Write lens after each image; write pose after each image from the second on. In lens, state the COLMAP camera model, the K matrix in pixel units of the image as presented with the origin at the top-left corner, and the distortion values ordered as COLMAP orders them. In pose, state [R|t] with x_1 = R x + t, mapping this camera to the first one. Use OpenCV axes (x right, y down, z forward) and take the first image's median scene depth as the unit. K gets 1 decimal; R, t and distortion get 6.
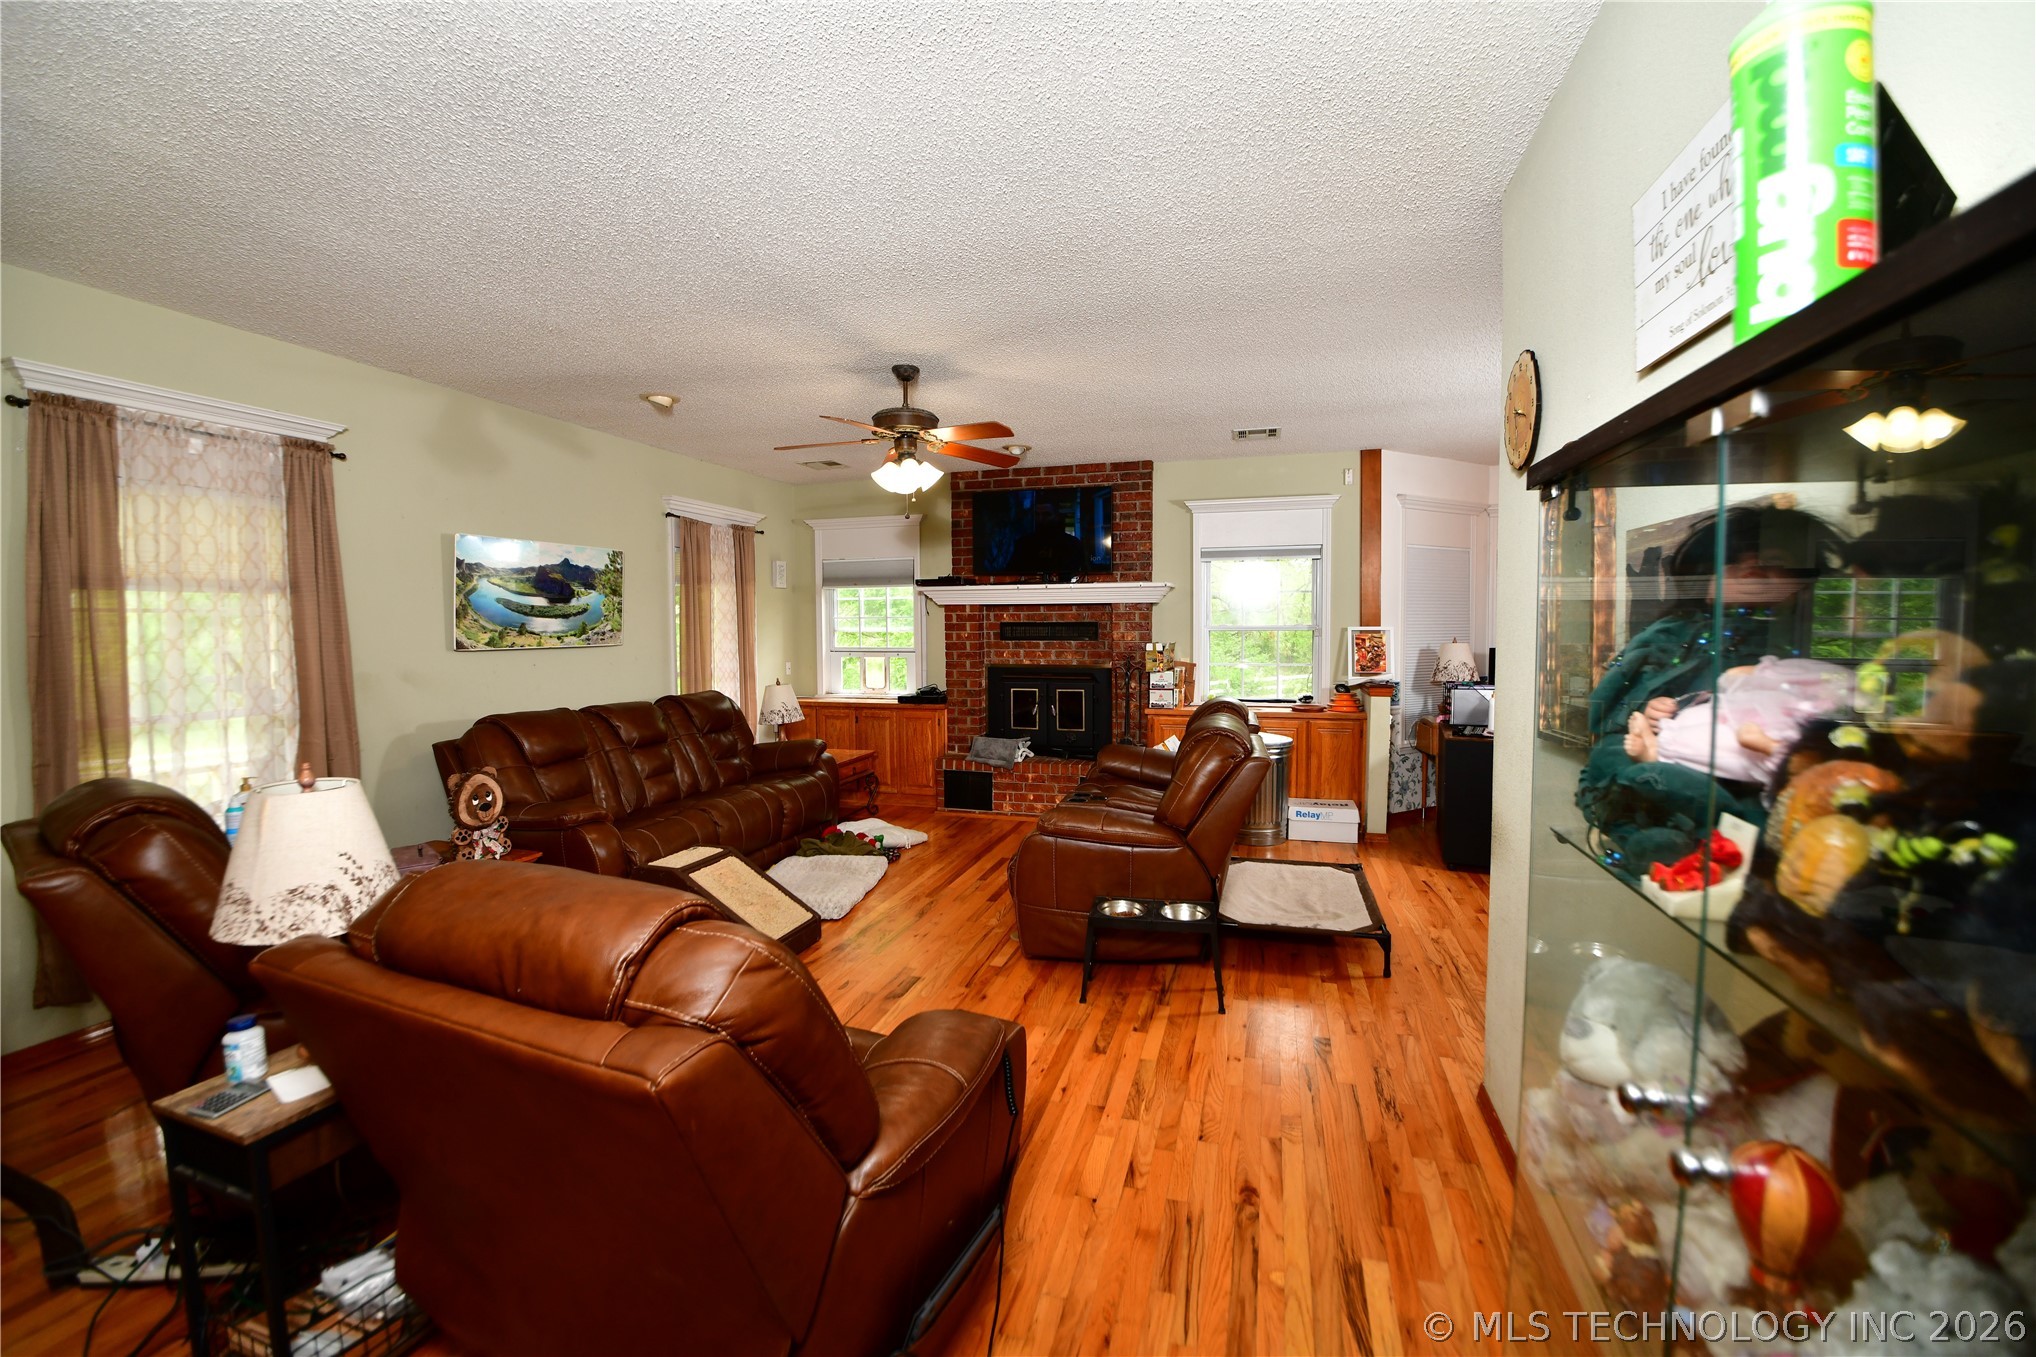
lens RADIAL K [[828.7, 0, 1023.3], [0, 828.7, 663.4], [0, 0, 1]] dist [-0.039465, -0.000184]
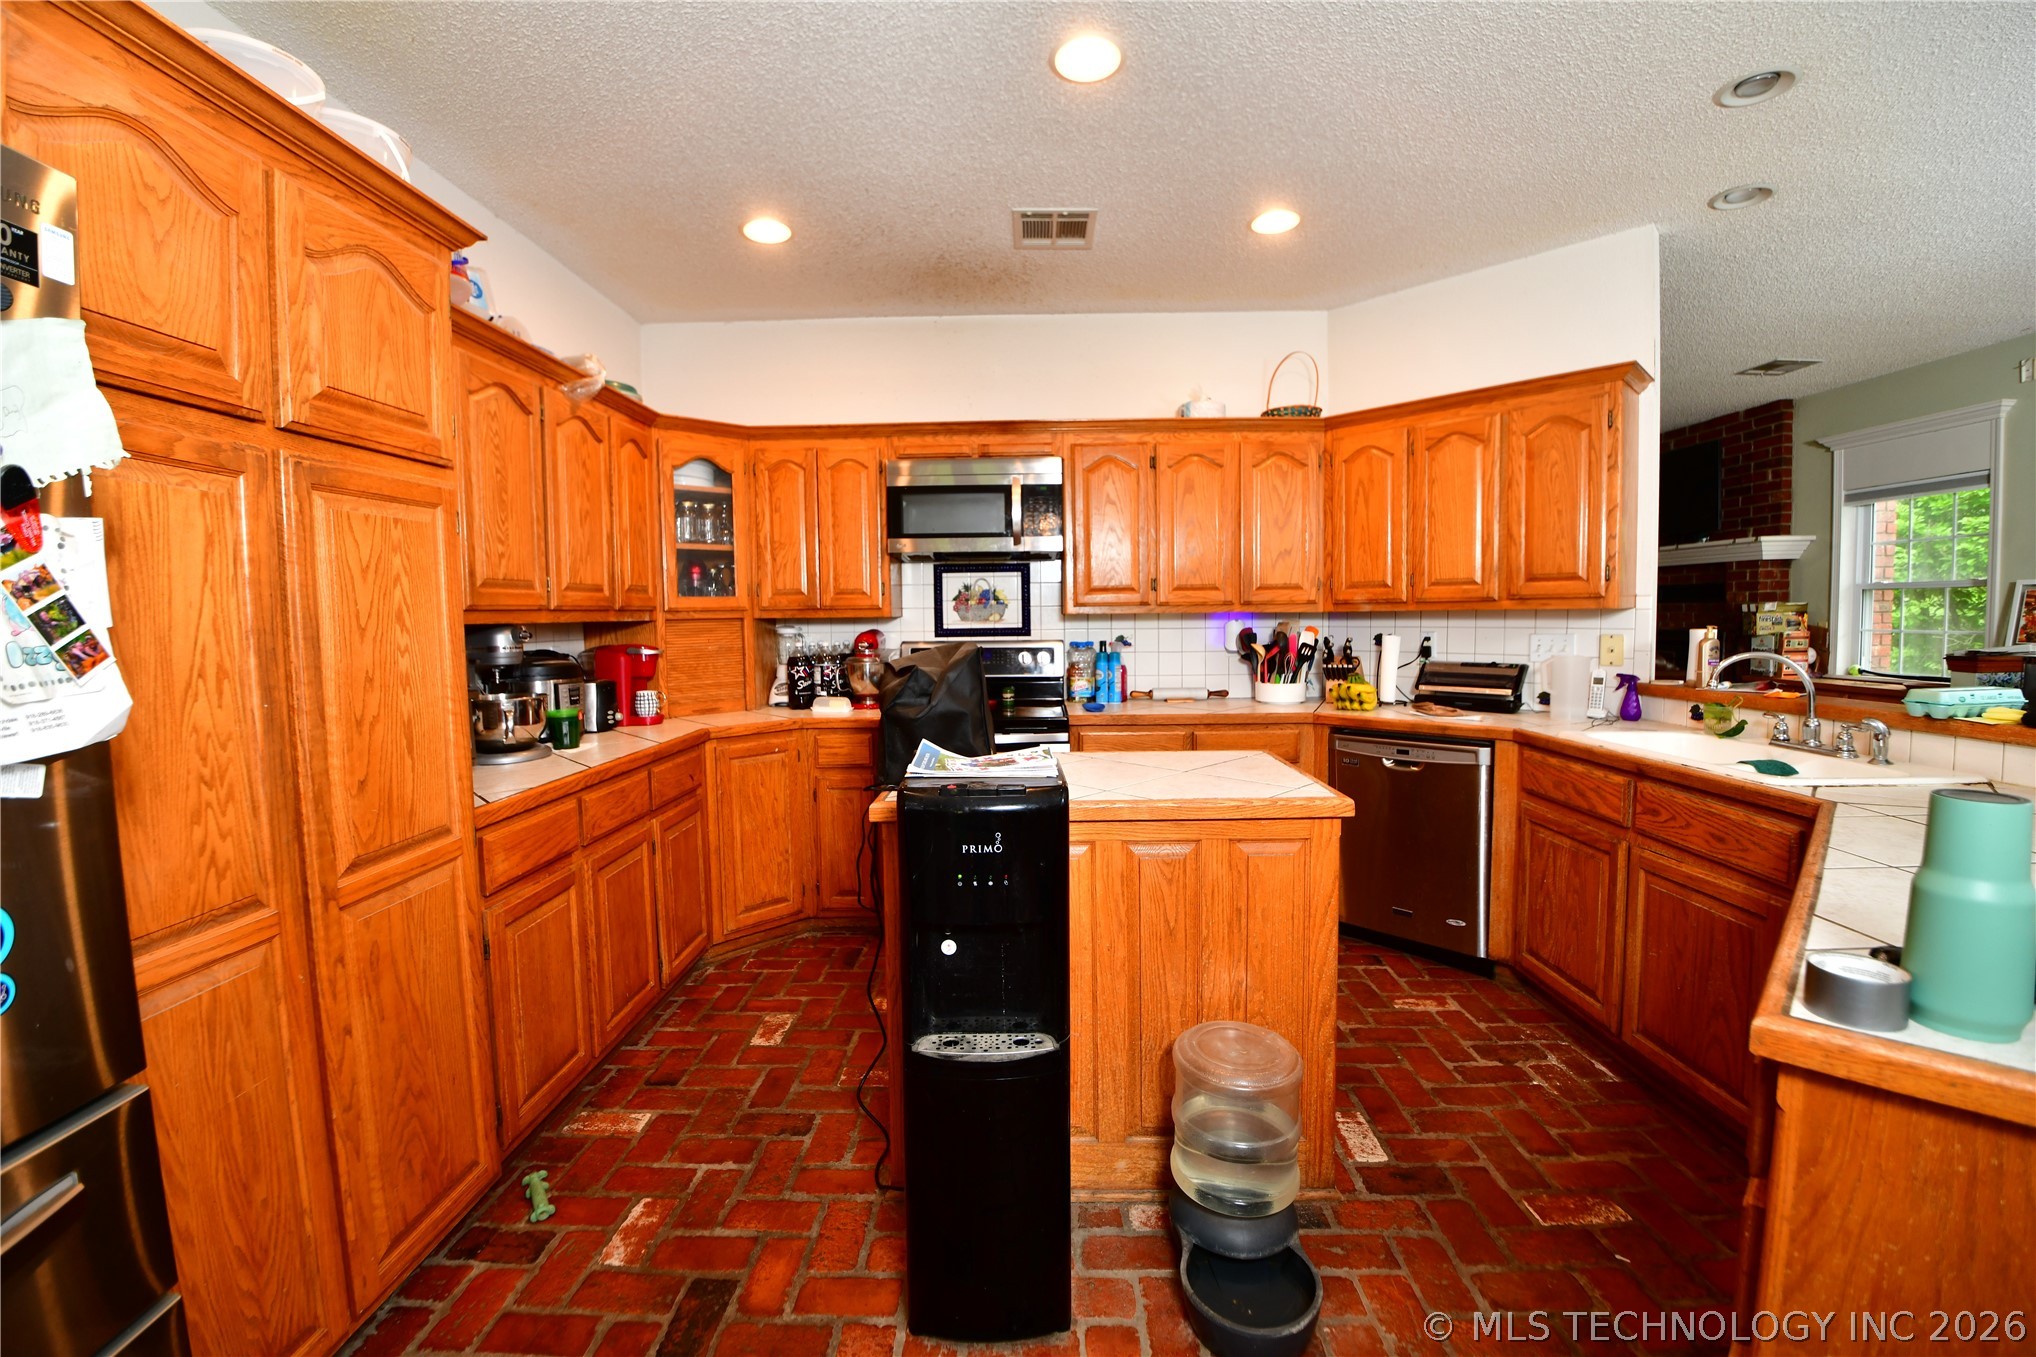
lens RADIAL K [[828.7, 0, 1023.3], [0, 828.7, 663.4], [0, 0, 1]] dist [-0.039465, -0.000184]
pose [[0.277497, 0.062664, -0.958681, 0.942185], [-0.029914, 0.997950, 0.056572, 0.017812], [0.960261, 0.012979, 0.278803, -0.030158]]
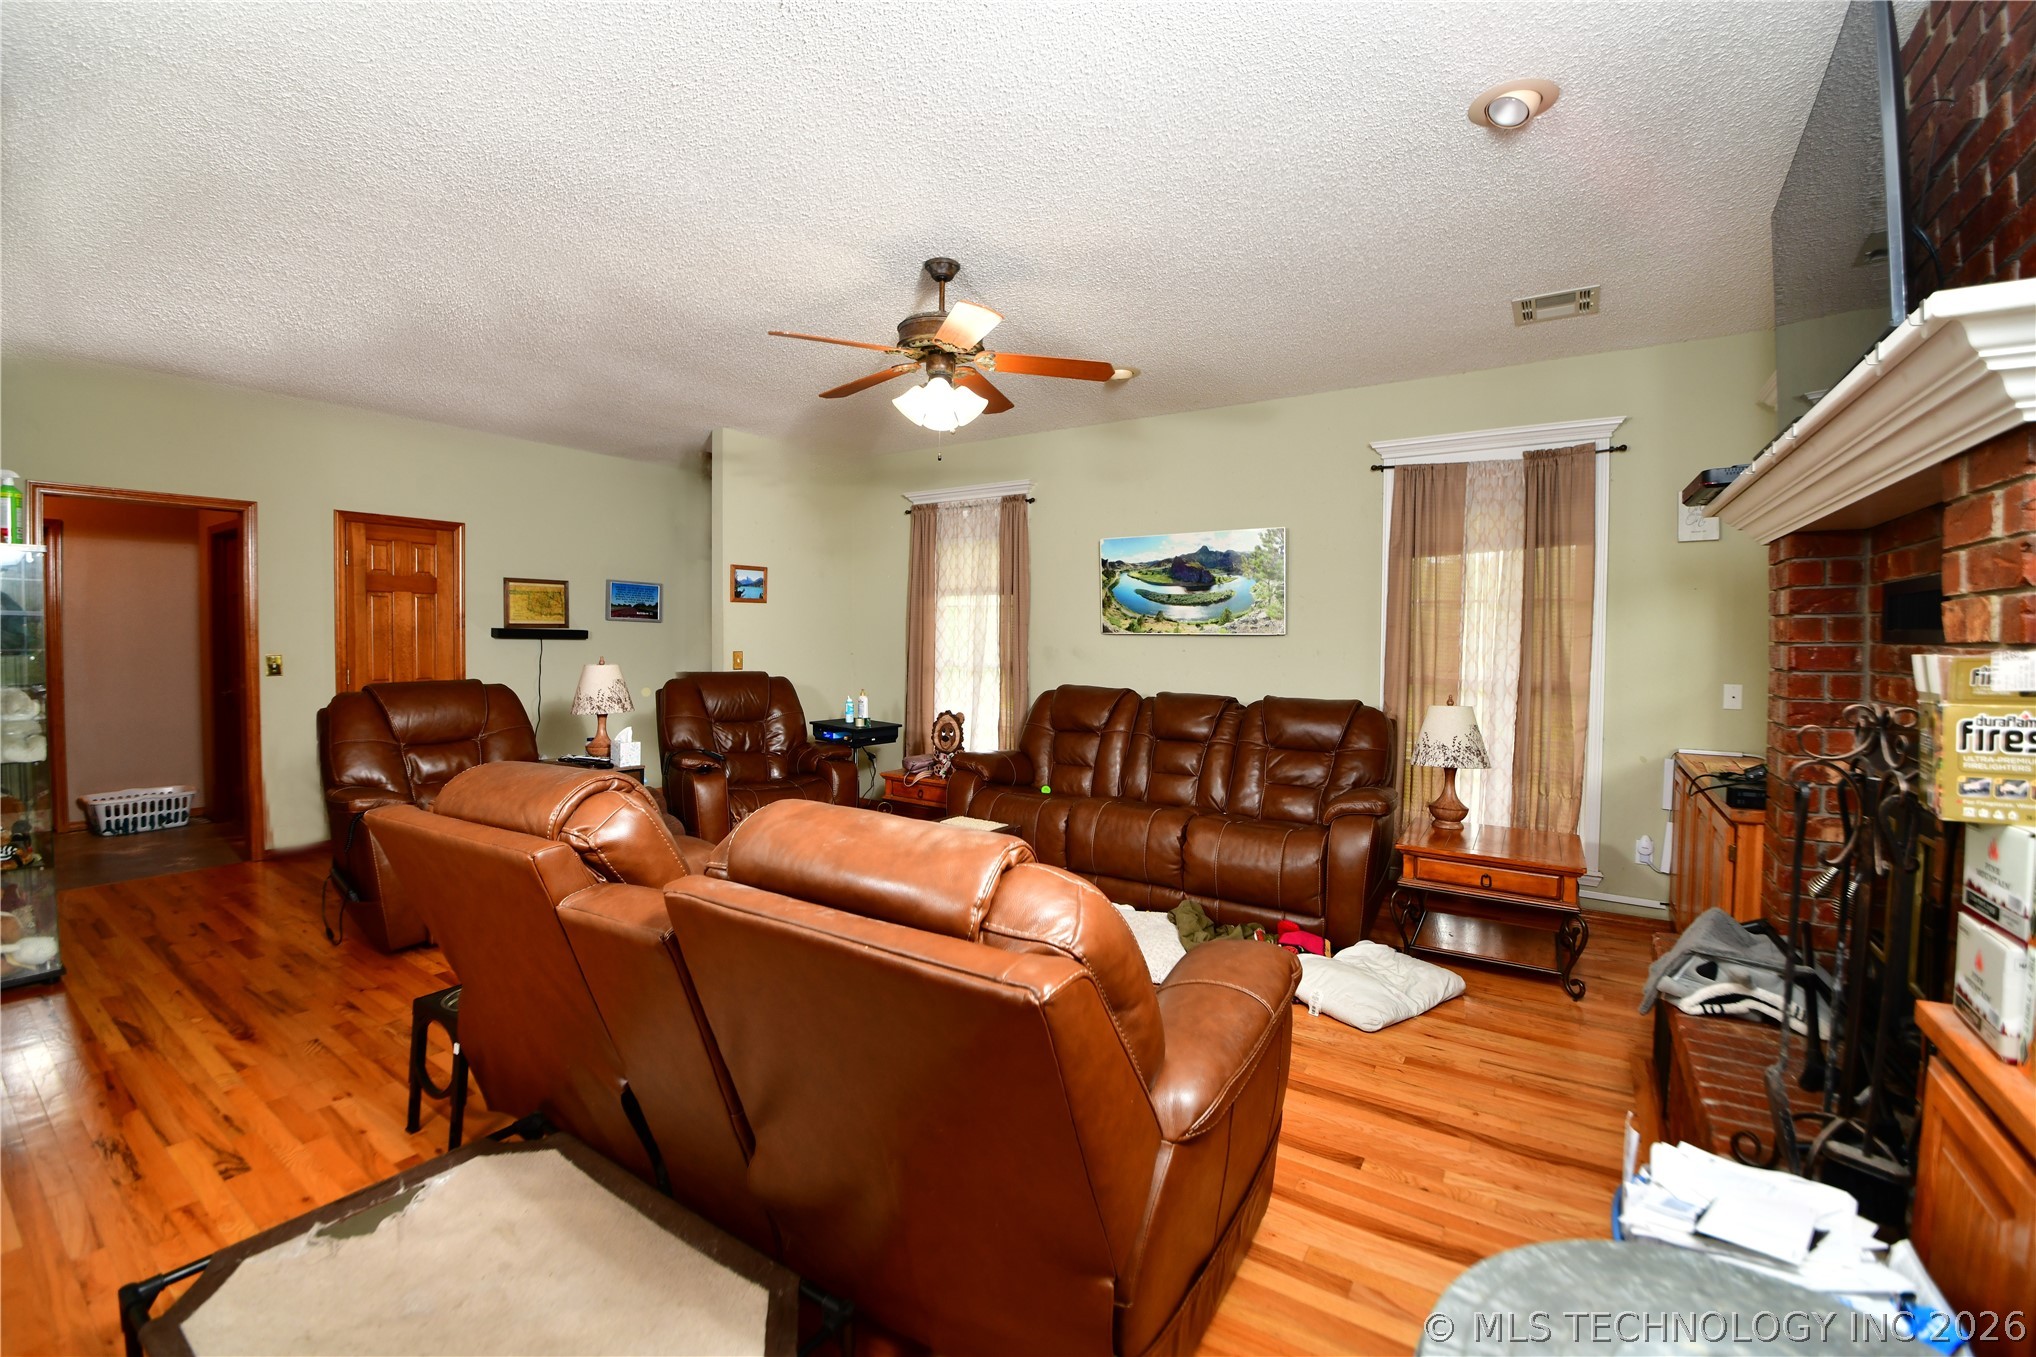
lens RADIAL K [[828.7, 0, 1023.3], [0, 828.7, 663.4], [0, 0, 1]] dist [-0.039465, -0.000184]
pose [[-0.282523, 0.035922, -0.958588, 0.452610], [-0.052080, 0.997250, 0.052720, -0.025167], [0.957846, 0.064817, -0.279875, 1.019823]]
